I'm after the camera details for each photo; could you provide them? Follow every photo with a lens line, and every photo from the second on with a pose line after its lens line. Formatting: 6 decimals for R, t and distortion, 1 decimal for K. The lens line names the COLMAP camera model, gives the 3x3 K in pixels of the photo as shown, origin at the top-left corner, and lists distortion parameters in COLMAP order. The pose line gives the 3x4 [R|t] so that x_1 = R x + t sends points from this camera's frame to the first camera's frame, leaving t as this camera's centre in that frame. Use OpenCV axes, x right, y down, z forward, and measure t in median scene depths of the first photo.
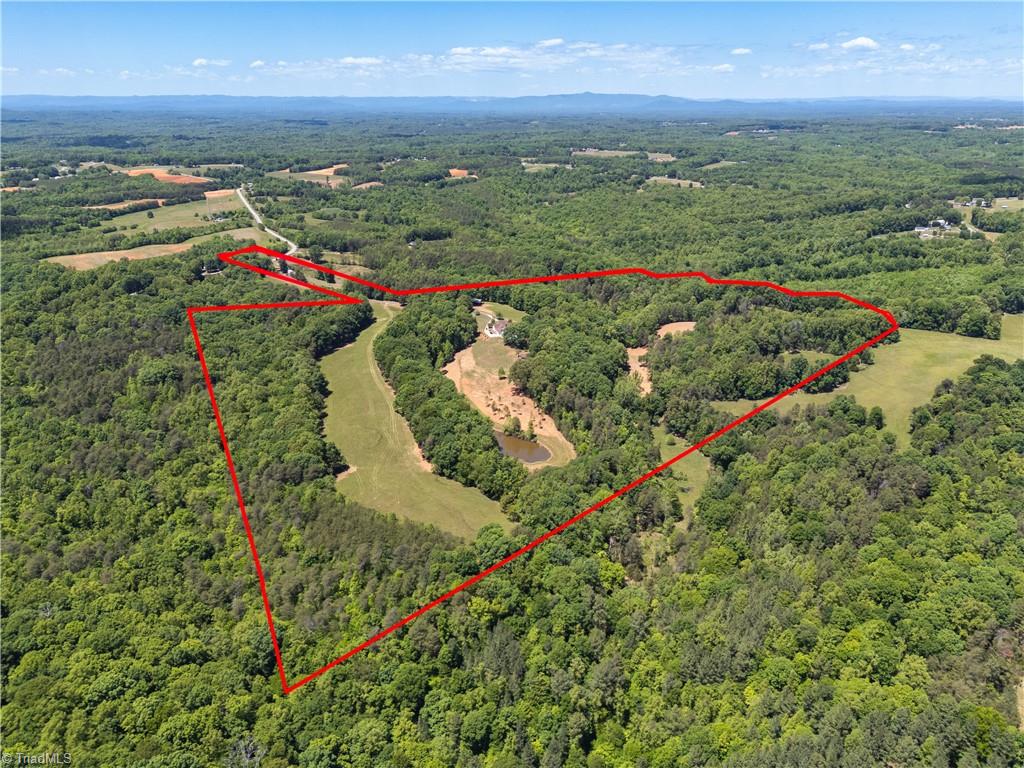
lens RADIAL K [[740.0, 0, 512.0], [0, 740.0, 384.0], [0, 0, 1]] dist [0.058177, -0.000684]
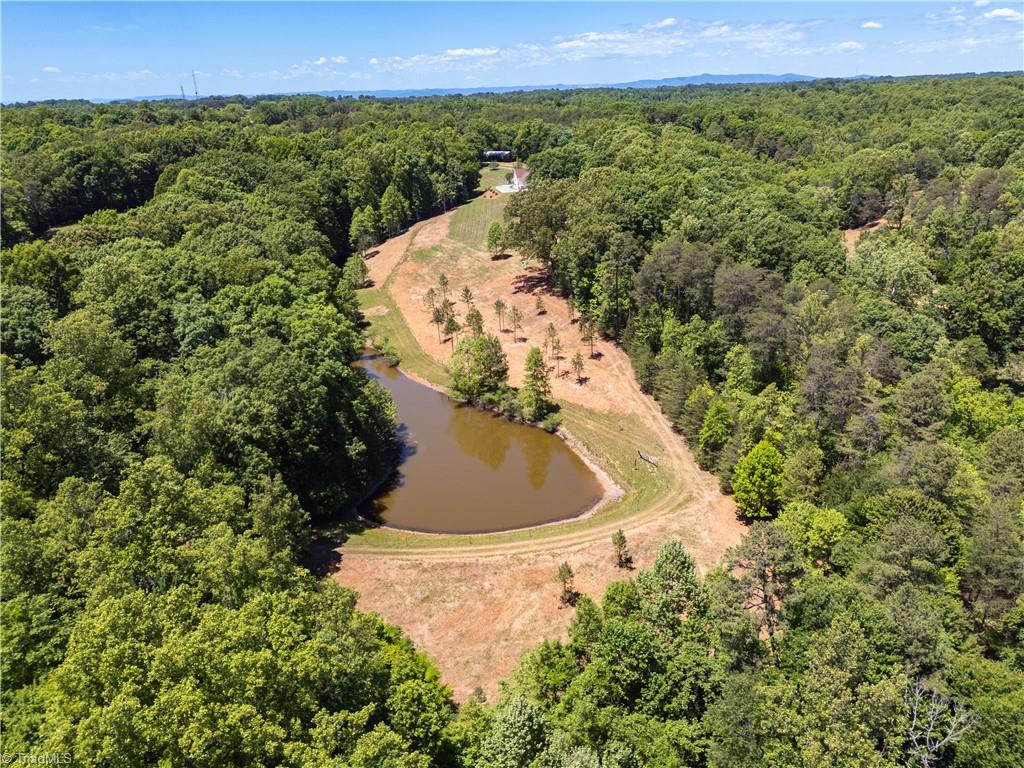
lens RADIAL K [[740.0, 0, 512.0], [0, 740.0, 384.0], [0, 0, 1]] dist [0.058177, -0.000684]
pose [[0.989920, 0.031535, -0.138076, 0.050455], [-0.030576, 0.999491, 0.009061, 0.056967], [0.138291, -0.004748, 0.990380, 0.706109]]
